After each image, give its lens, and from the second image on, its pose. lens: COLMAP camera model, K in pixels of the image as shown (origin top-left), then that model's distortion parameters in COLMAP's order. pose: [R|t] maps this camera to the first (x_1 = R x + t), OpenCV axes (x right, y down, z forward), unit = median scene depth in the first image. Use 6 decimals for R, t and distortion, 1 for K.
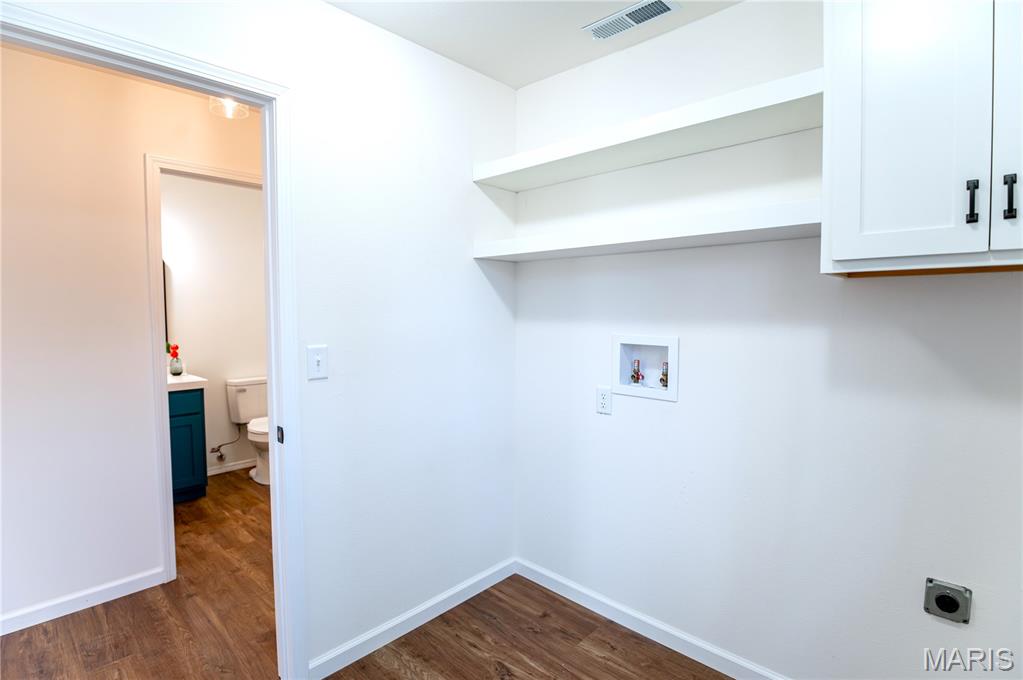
lens RADIAL K [[512.8, 0, 509.8], [0, 512.8, 343.9], [0, 0, 1]] dist [-0.018694, -0.002297]
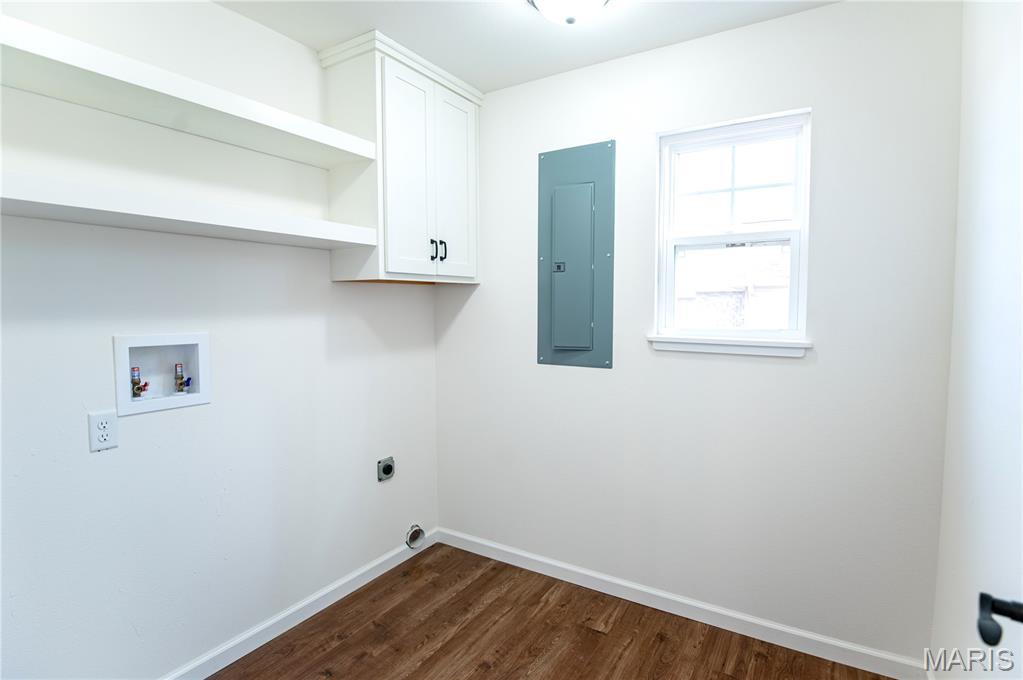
lens RADIAL K [[512.8, 0, 509.0], [0, 512.8, 337.1], [0, 0, 1]] dist [-0.018694, -0.002297]
pose [[-0.198910, -0.066100, 0.977786, -1.387219], [0.062199, 0.994860, 0.079907, -0.091383], [-0.978042, 0.076712, -0.193776, 1.327330]]
